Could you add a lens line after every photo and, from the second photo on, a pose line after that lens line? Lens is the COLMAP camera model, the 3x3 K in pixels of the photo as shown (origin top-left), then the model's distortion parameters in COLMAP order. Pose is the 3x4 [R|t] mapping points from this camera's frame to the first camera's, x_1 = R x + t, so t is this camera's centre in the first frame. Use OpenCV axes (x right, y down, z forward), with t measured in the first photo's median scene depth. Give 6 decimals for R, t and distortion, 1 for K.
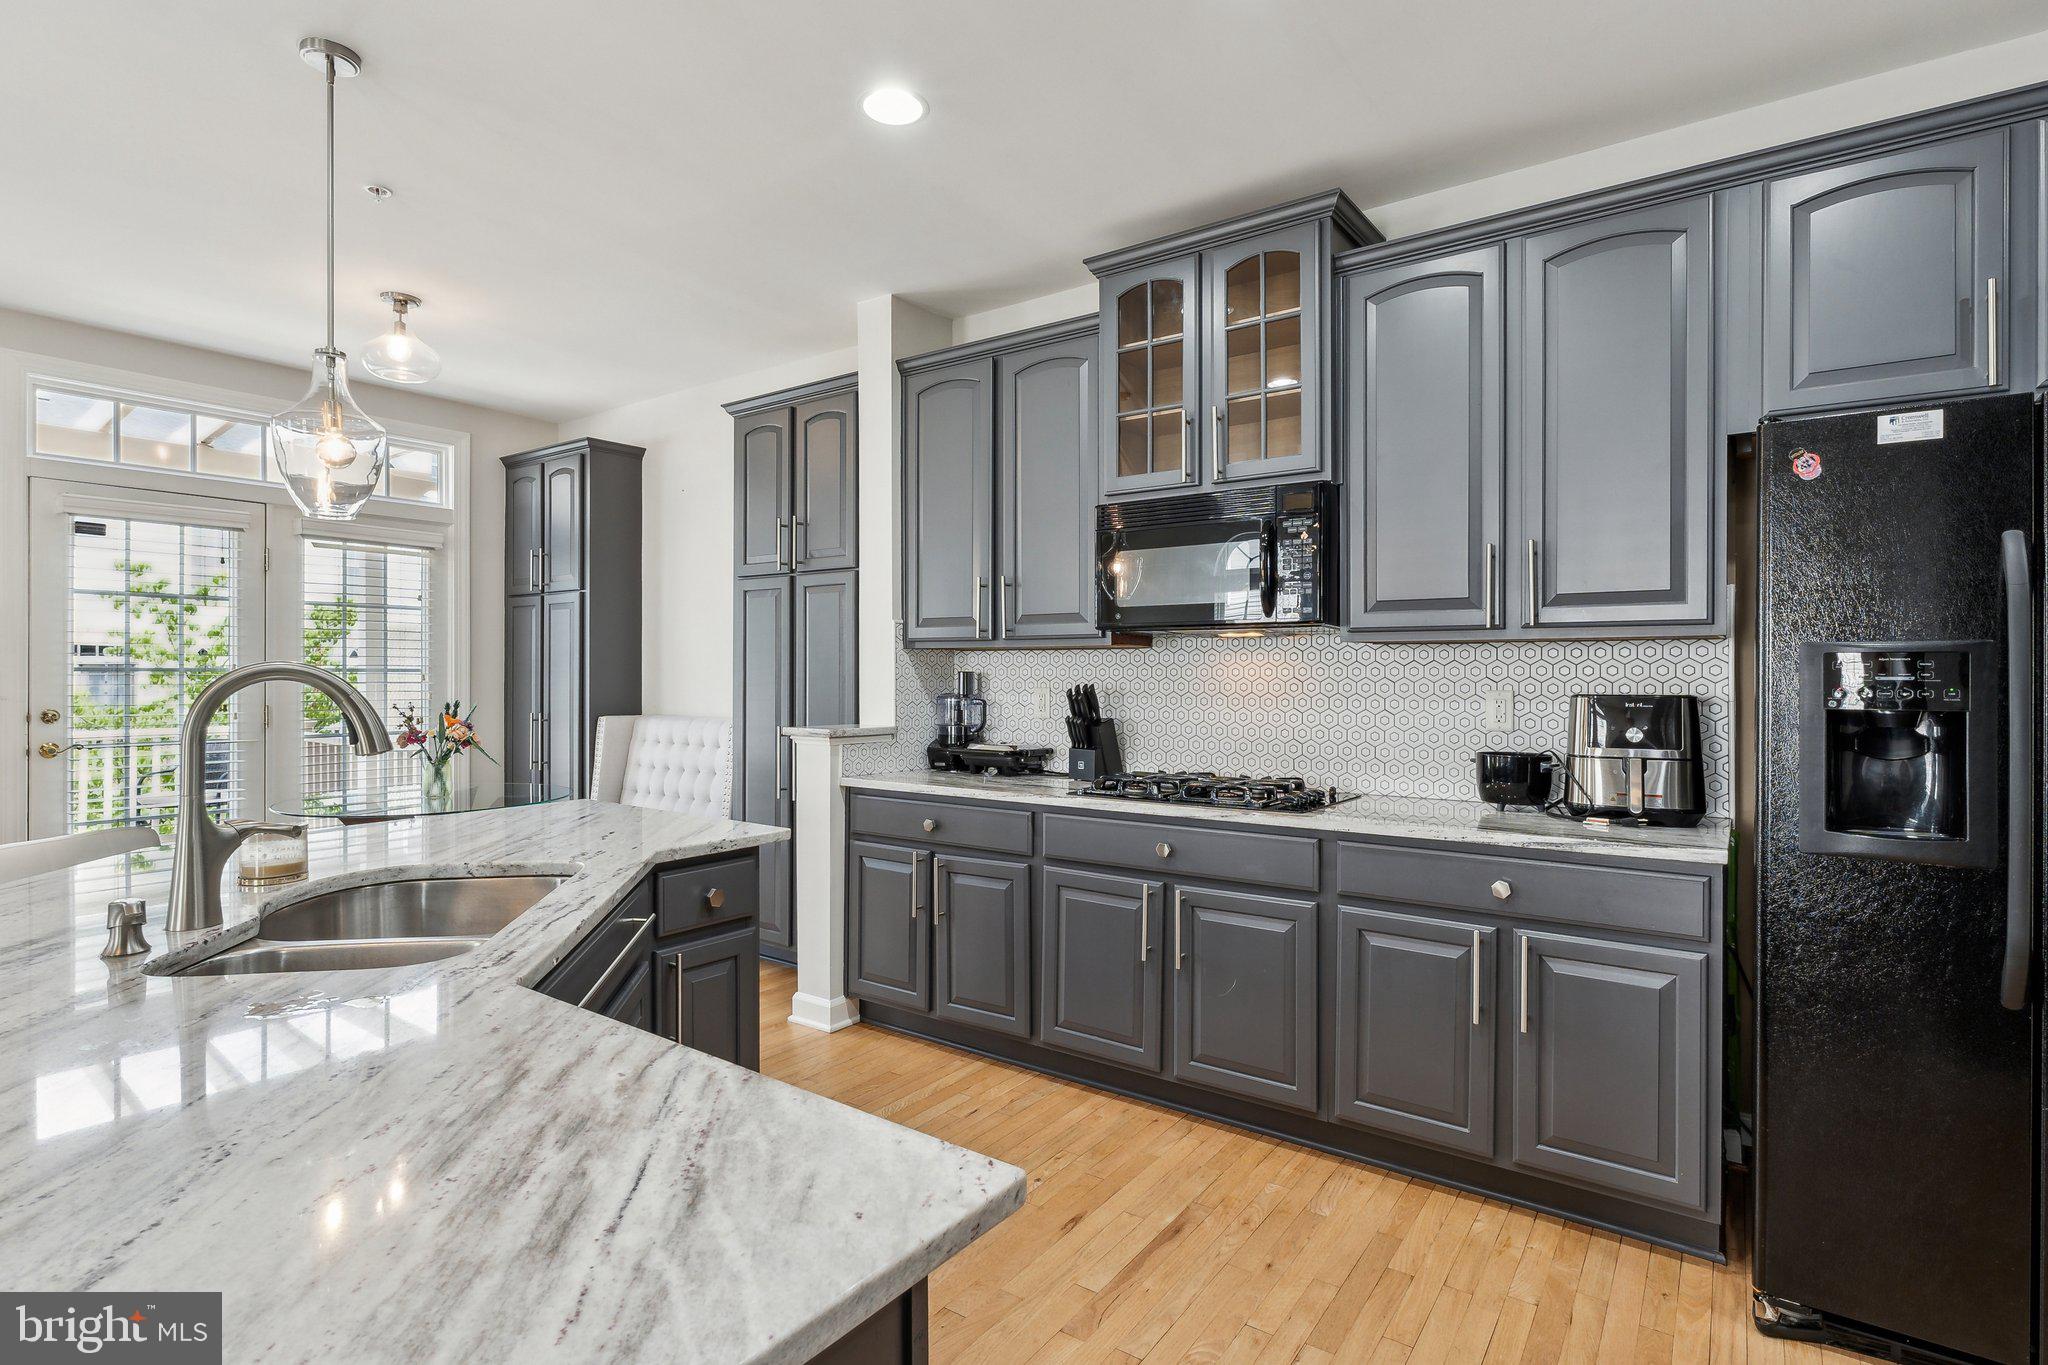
lens RADIAL K [[997.6, 0, 1037.6], [0, 997.6, 679.7], [0, 0, 1]] dist [-0.011051, -0.001285]
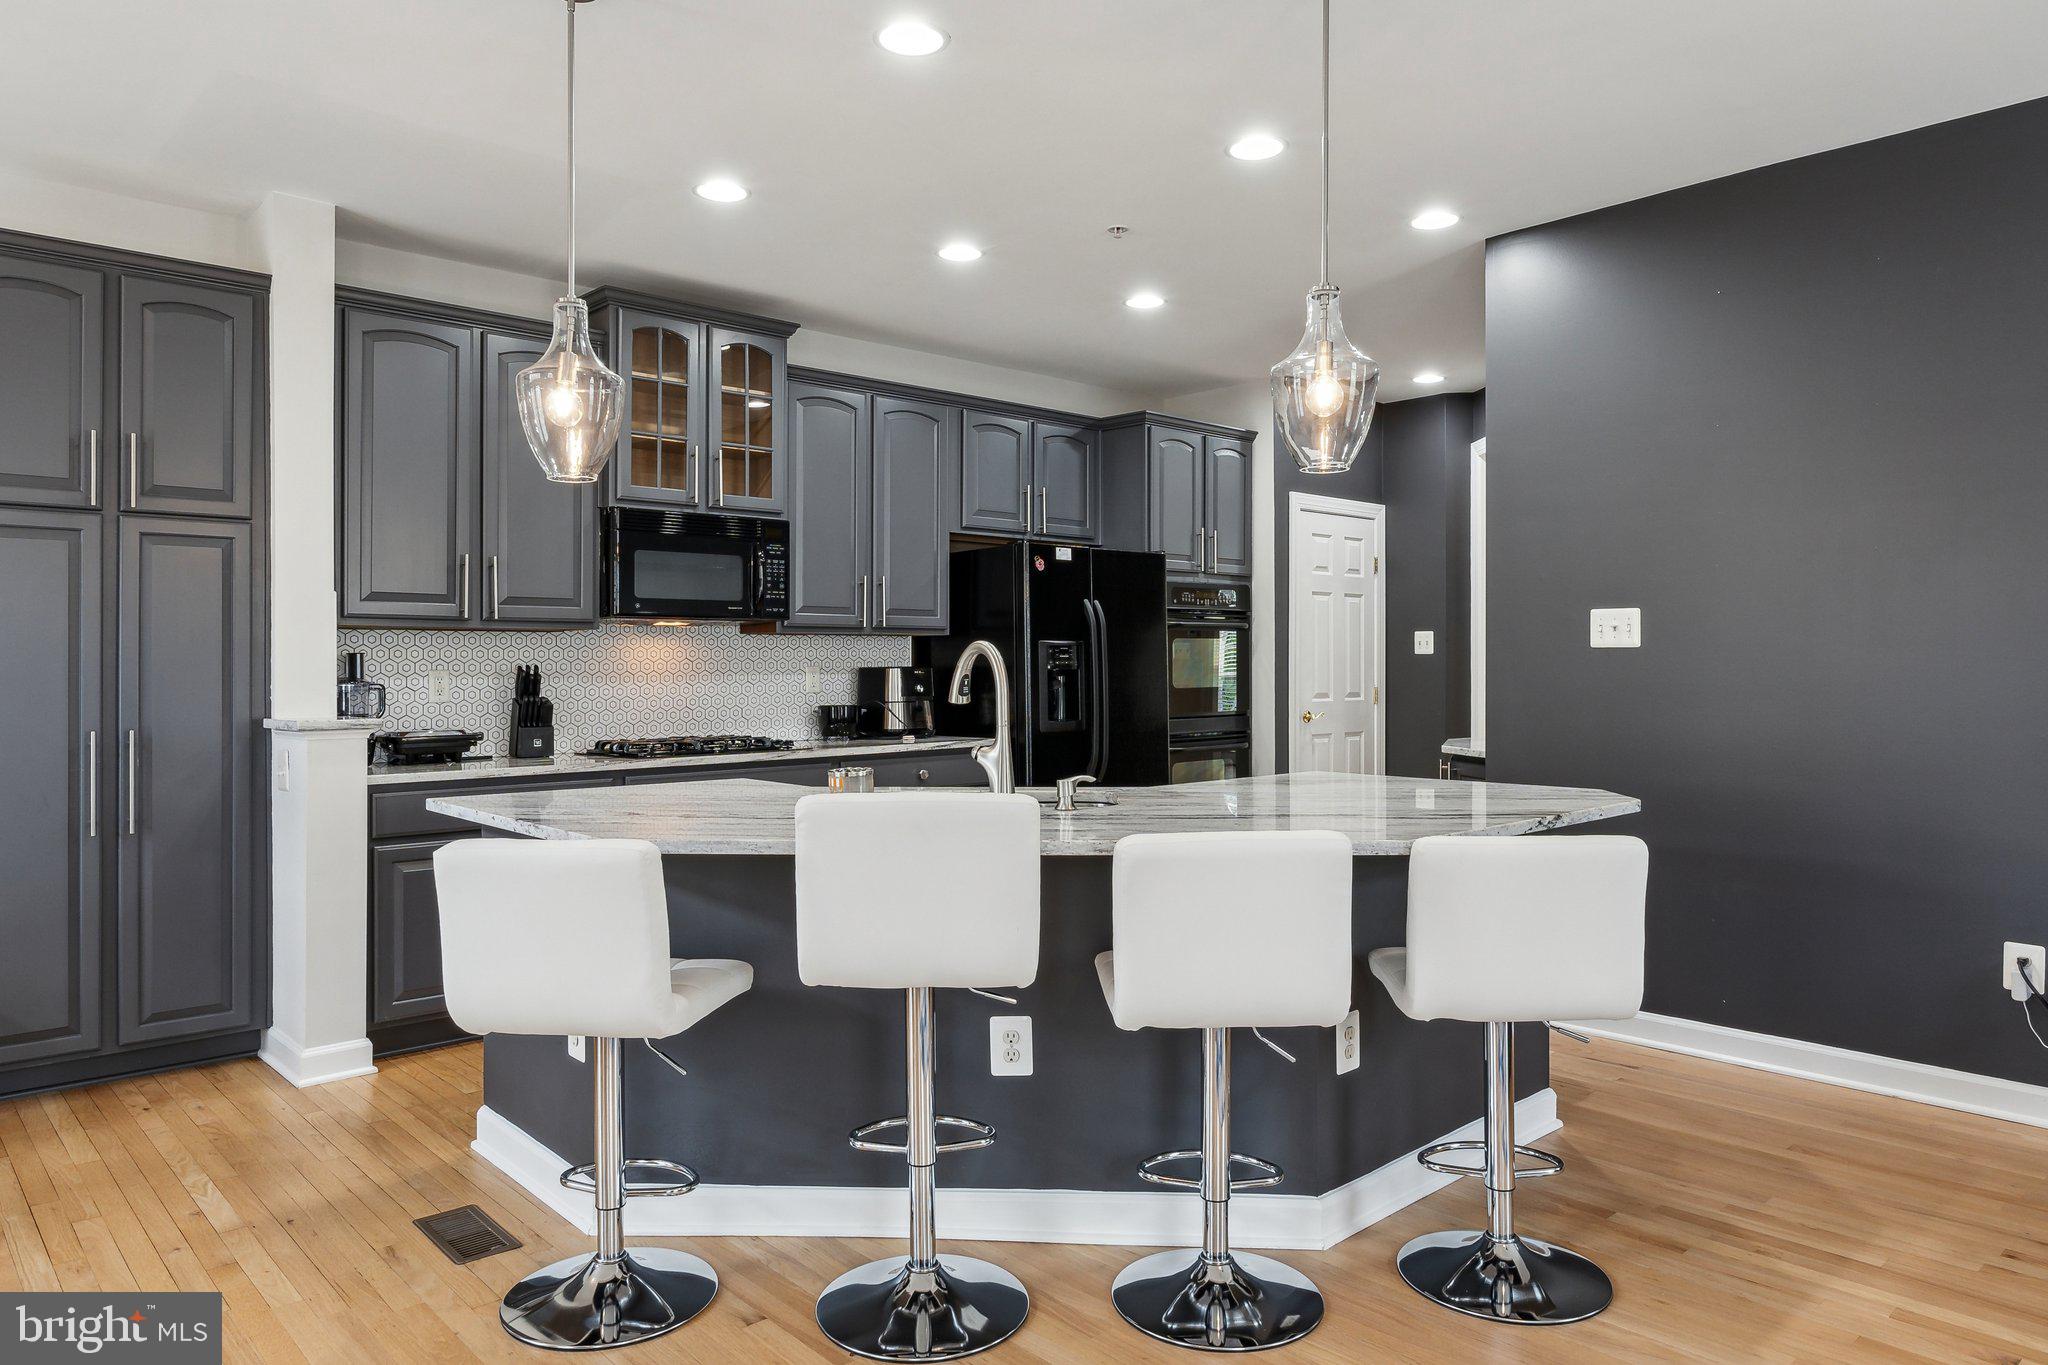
lens RADIAL K [[1318.9, 0, 1016.7], [0, 1318.9, 668.1], [0, 0, 1]] dist [-0.007464, -0.002559]
pose [[0.212995, -0.004806, 0.977042, -1.491601], [0.009193, 0.999953, 0.002914, 0.010015], [-0.977010, 0.008361, 0.213029, 0.273152]]
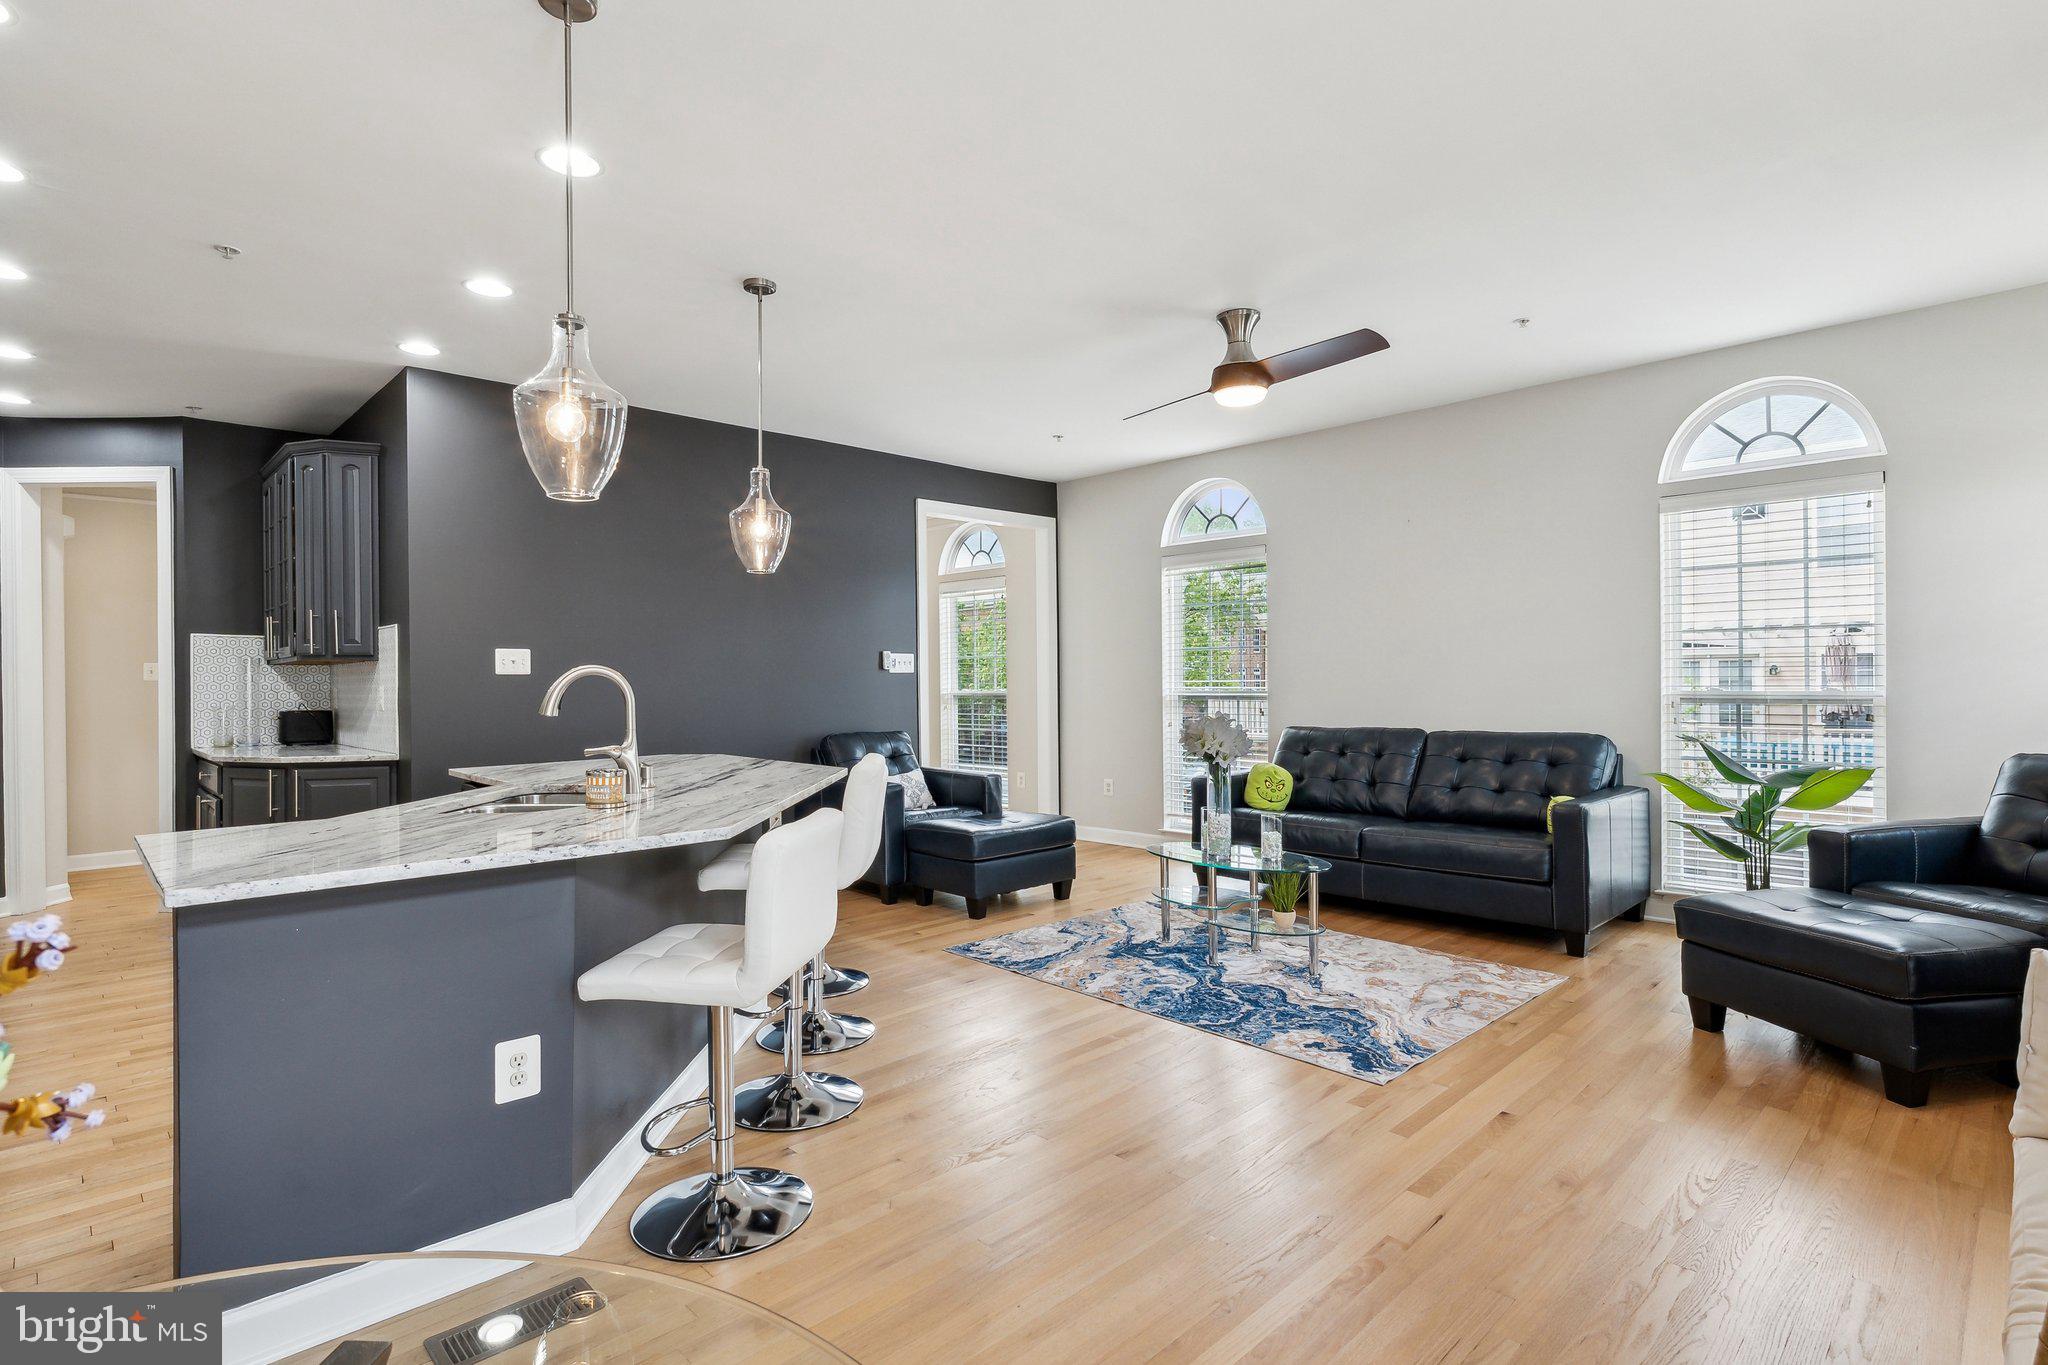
lens RADIAL K [[997.6, 0, 1040.2], [0, 997.6, 681.0], [0, 0, 1]] dist [-0.011051, -0.001285]
pose [[-0.985733, 0.006920, 0.168172, -1.065322], [0.008325, 0.999936, 0.007651, 0.003064], [-0.168108, 0.008942, -0.985728, 1.506435]]
